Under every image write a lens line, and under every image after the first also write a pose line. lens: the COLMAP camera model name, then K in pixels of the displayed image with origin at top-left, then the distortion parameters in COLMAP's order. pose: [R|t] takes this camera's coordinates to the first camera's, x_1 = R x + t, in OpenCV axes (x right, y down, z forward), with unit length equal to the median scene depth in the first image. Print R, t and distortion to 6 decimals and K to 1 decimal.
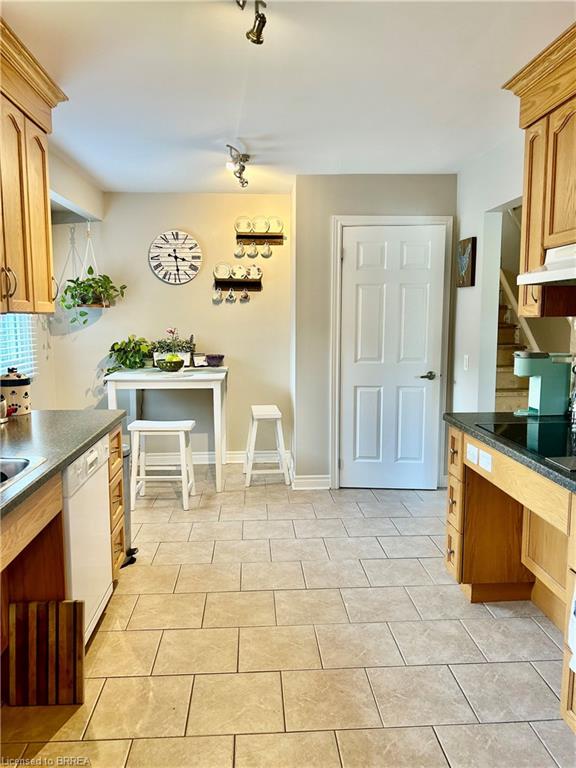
lens RADIAL K [[579.7, 0, 287.0], [0, 579.7, 383.9], [0, 0, 1]] dist [0.029741, -0.038465]
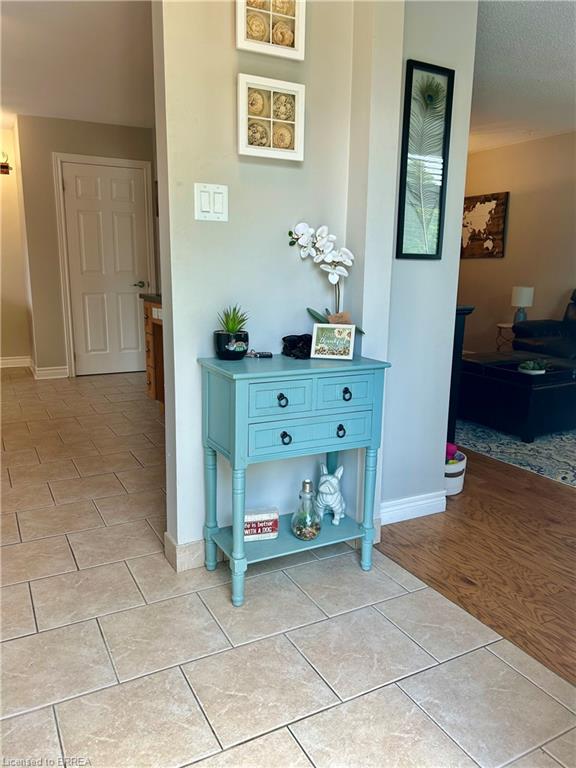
lens RADIAL K [[579.7, 0, 284.7], [0, 579.7, 387.7], [0, 0, 1]] dist [0.029741, -0.038465]
pose [[0.911392, -0.076817, 0.404306, -0.015213], [0.040193, 0.994343, 0.098318, 0.153909], [-0.409572, -0.073355, 0.909324, -0.524616]]
